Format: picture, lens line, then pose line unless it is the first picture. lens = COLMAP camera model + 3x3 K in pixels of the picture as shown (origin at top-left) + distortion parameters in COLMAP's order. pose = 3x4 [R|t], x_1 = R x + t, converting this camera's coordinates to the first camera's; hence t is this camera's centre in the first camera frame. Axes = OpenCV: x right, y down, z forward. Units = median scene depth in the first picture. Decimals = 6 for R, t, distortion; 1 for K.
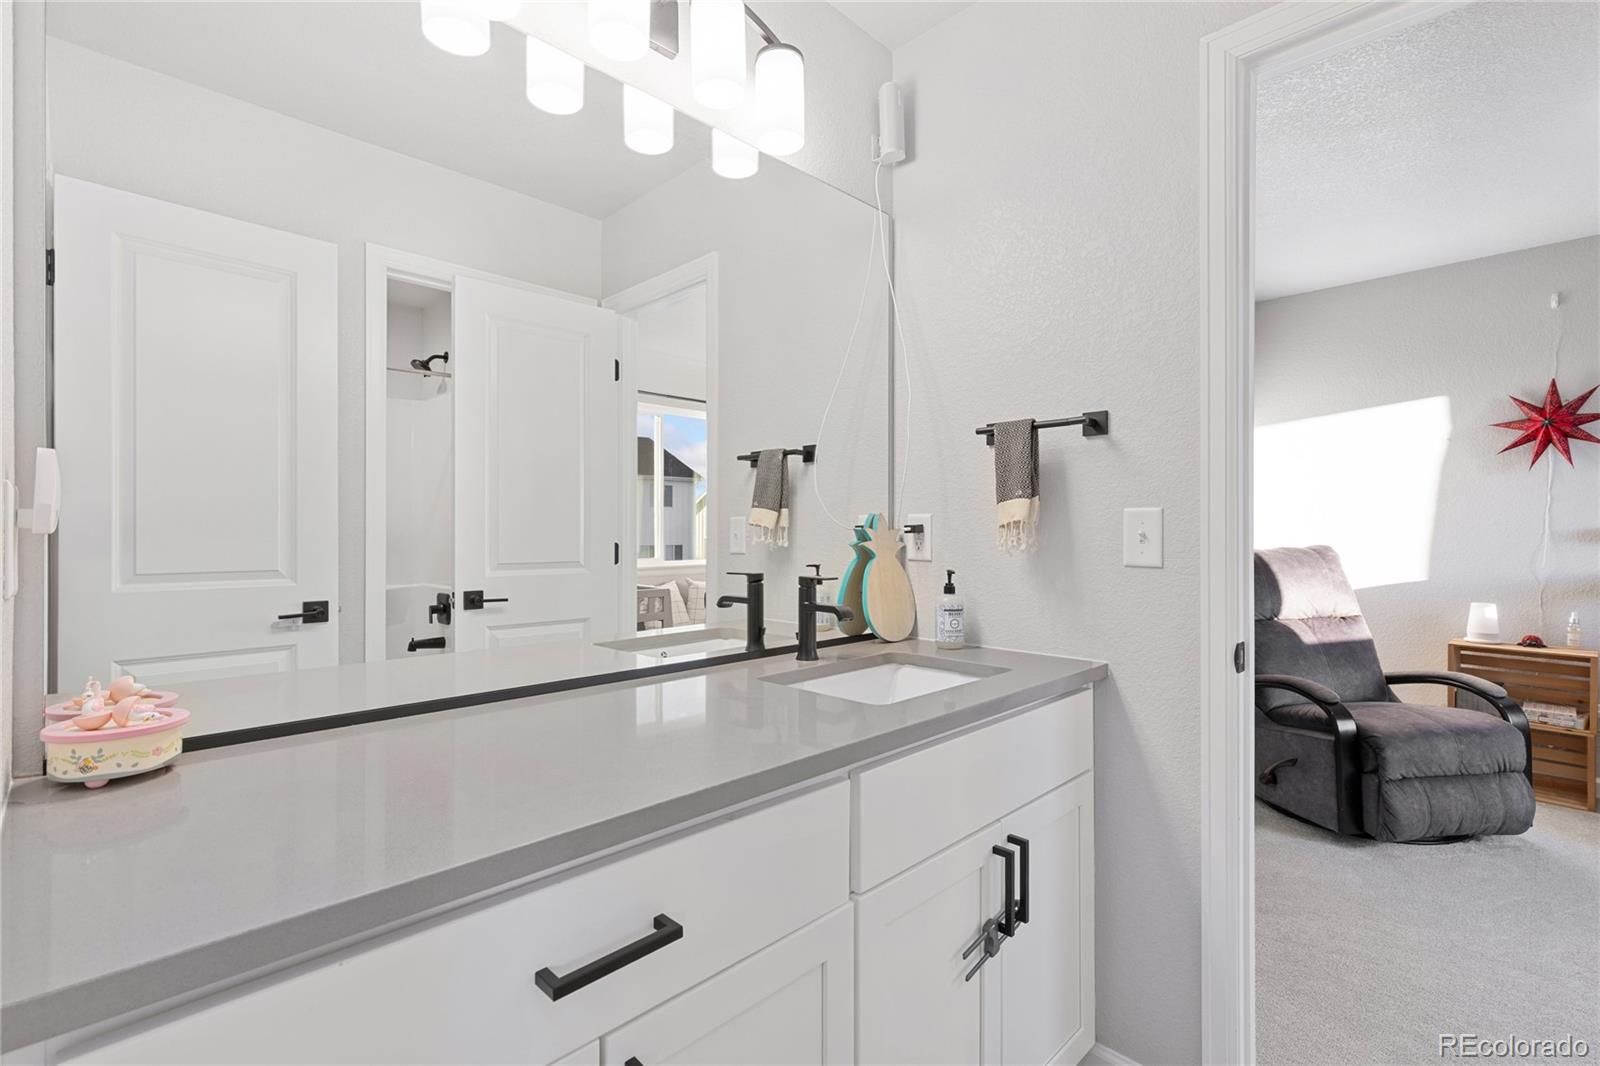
lens RADIAL K [[732.9, 0, 799.9], [0, 732.9, 531.4], [0, 0, 1]] dist [0.000228, -0.000223]
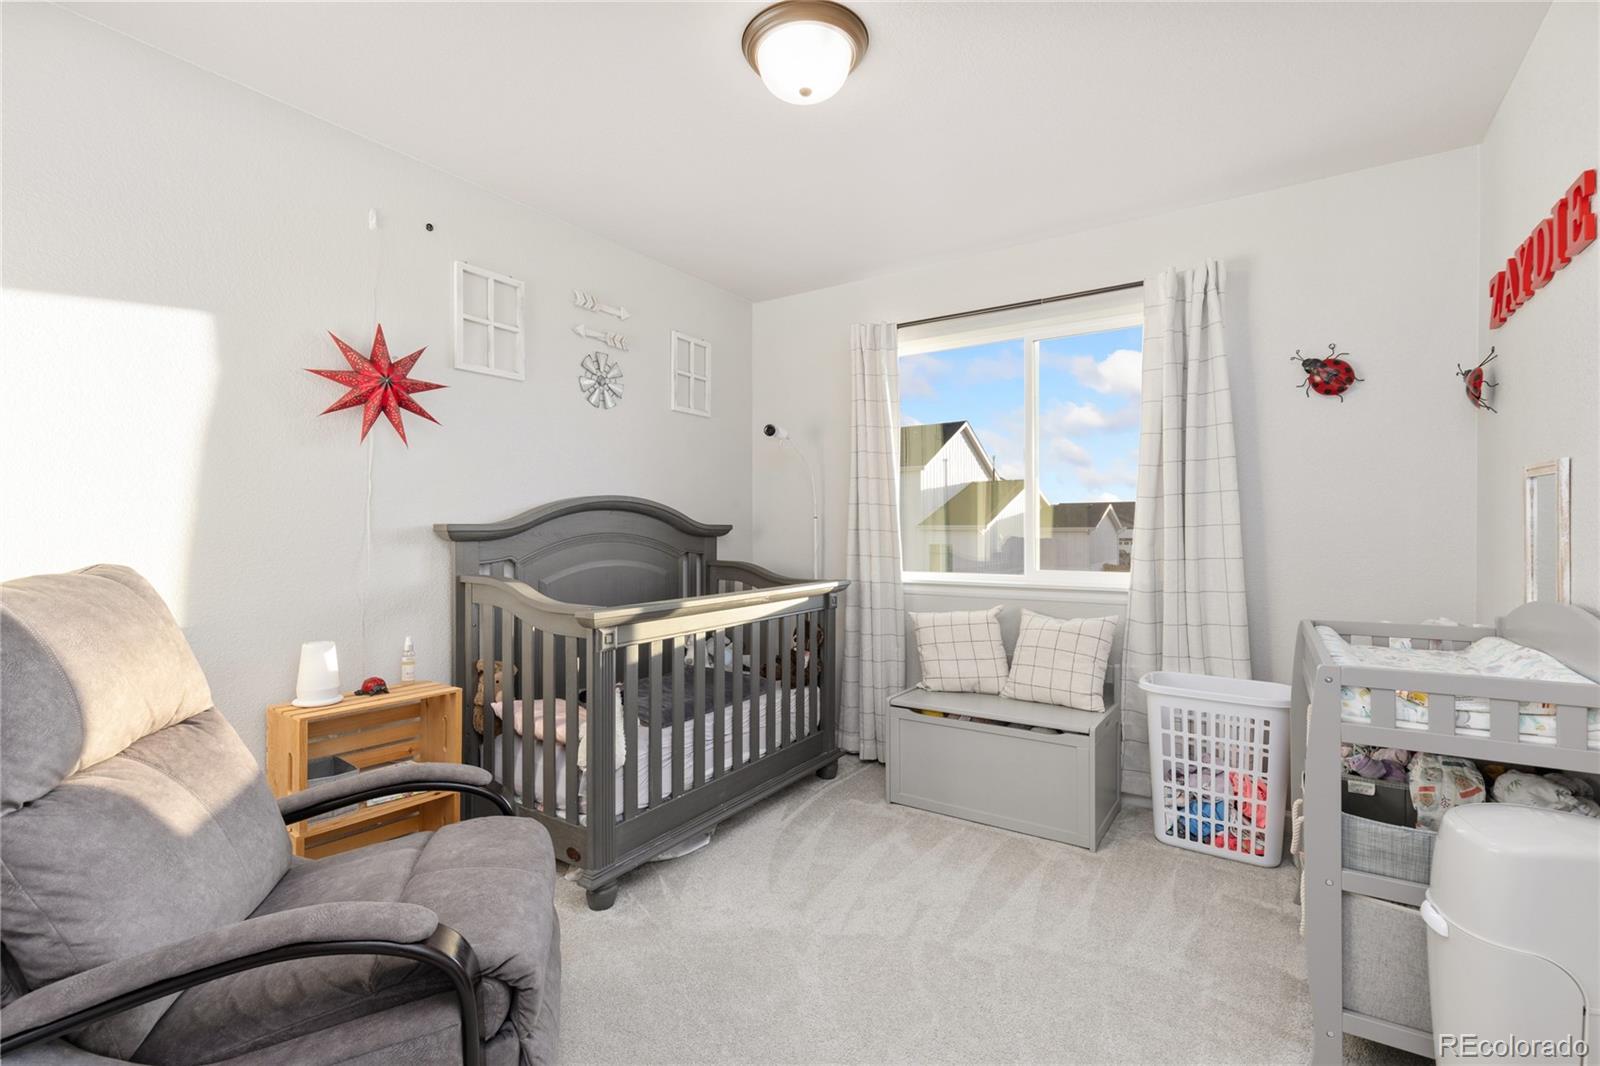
lens RADIAL K [[732.9, 0, 800.5], [0, 732.9, 537.8], [0, 0, 1]] dist [0.000228, -0.000223]
pose [[-0.178101, -0.009792, 0.983963, 0.224933], [0.004150, 0.999934, 0.010702, -0.000207], [-0.984003, 0.005989, -0.178049, 0.711864]]
